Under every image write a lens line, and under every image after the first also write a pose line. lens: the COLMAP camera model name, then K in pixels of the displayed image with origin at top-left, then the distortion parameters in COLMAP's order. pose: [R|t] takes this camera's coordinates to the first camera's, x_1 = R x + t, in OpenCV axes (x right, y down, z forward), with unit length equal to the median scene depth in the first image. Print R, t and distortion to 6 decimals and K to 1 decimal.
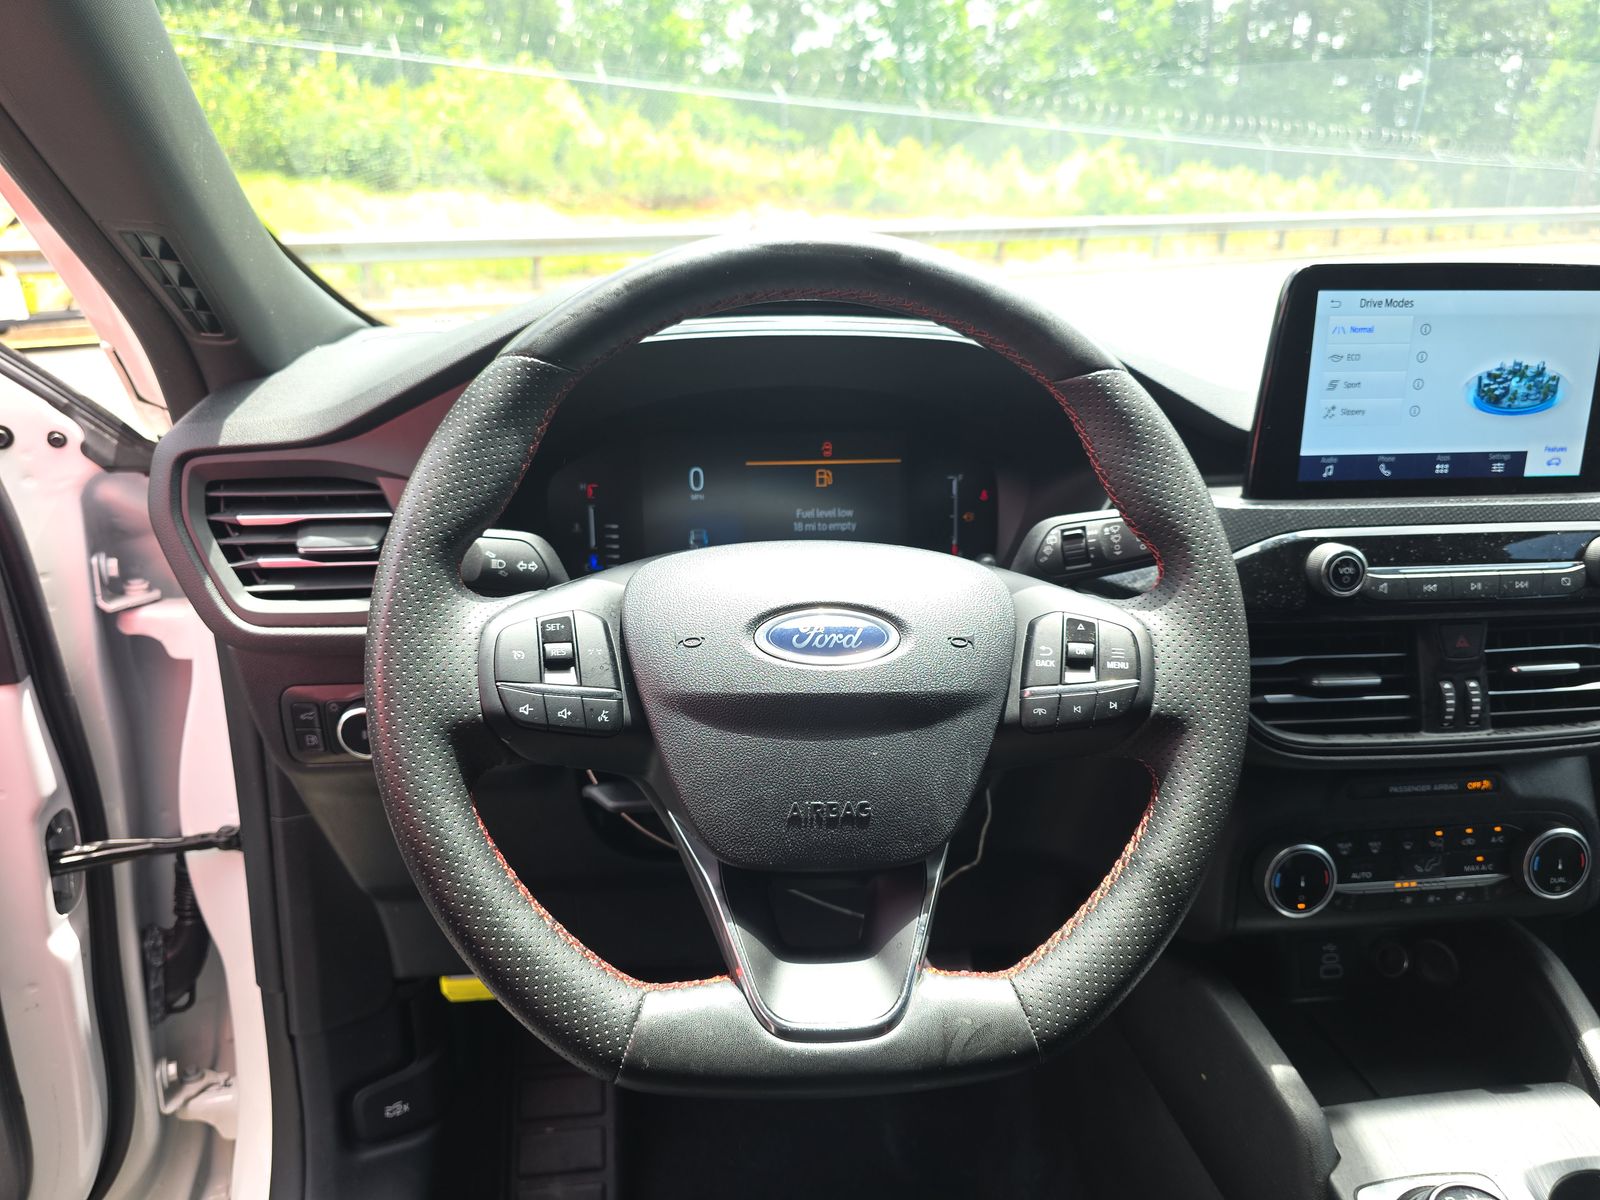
lens RADIAL K [[1068.6, 0, 795.3], [0, 1068.6, 595.9], [0, 0, 1]] dist [0.033788, -0.016594]
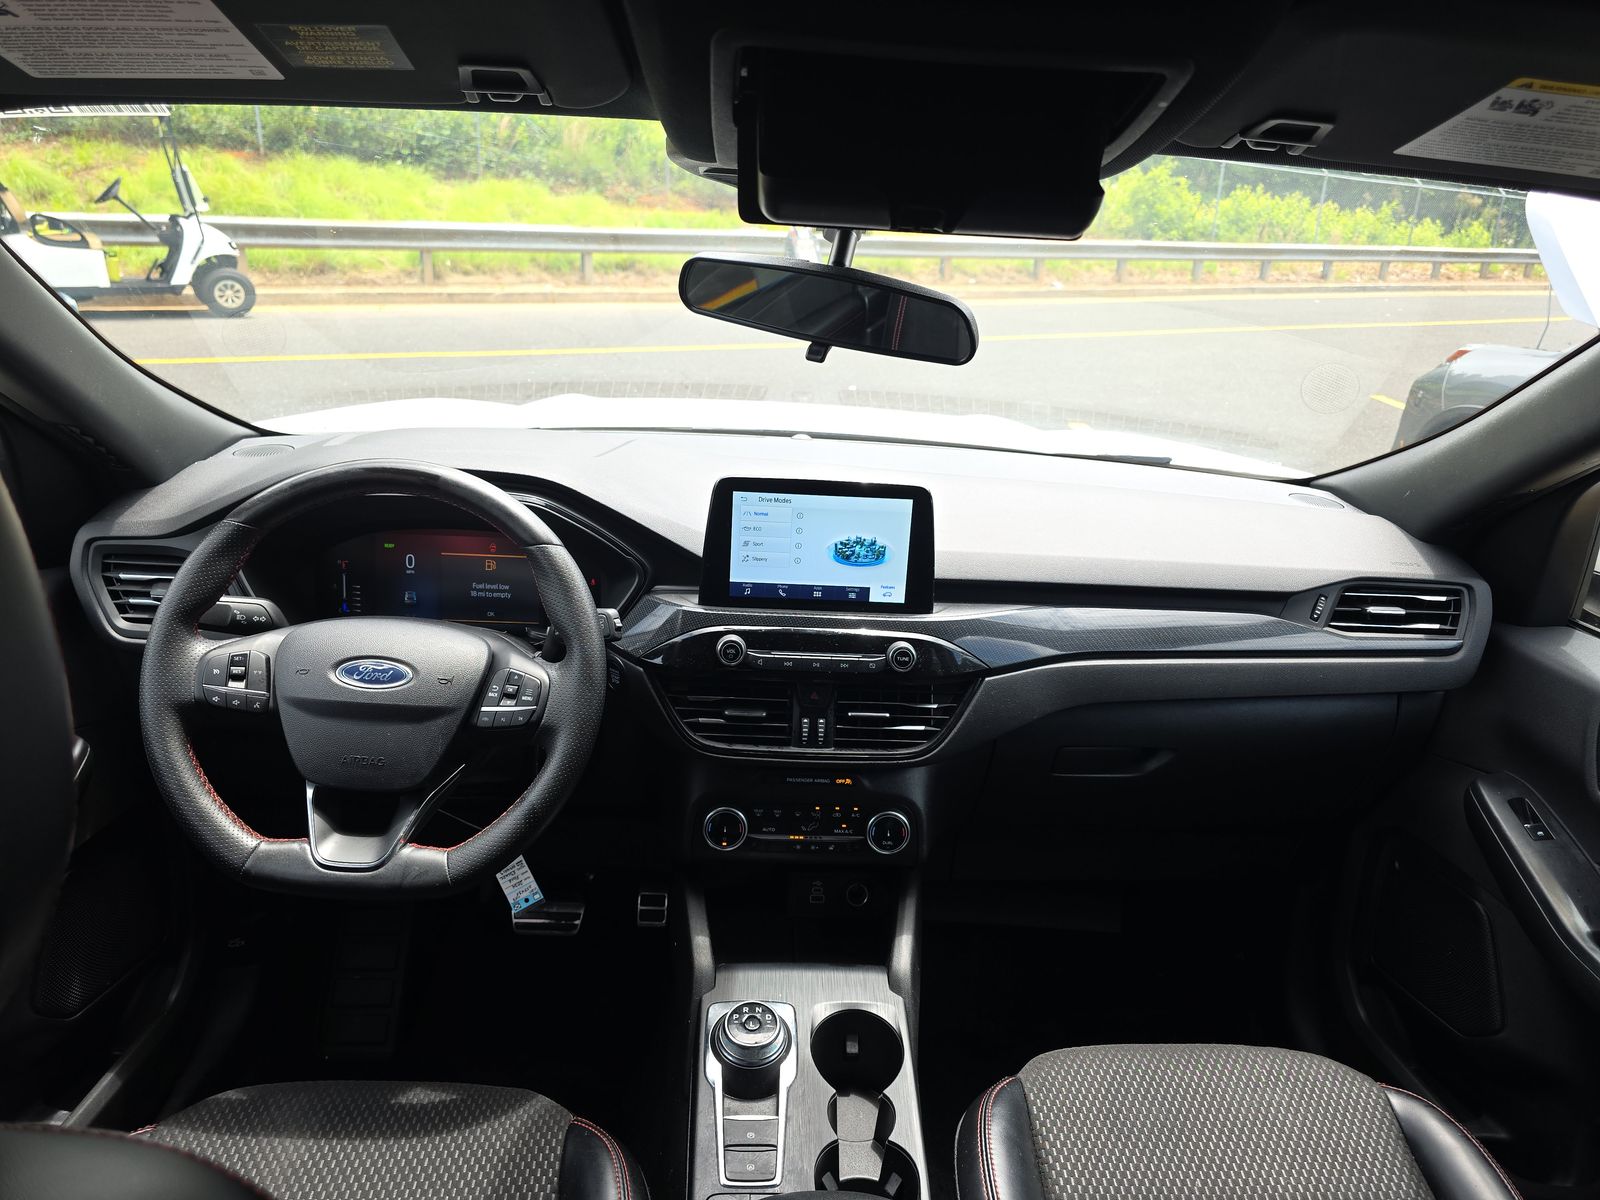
lens RADIAL K [[1068.6, 0, 804.5], [0, 1068.6, 586.1], [0, 0, 1]] dist [0.033788, -0.016594]
pose [[0.996418, 0.072790, -0.043047, 0.660534], [-0.072570, 0.997341, 0.006659, -0.142789], [0.043417, -0.003511, 0.999051, -0.703279]]
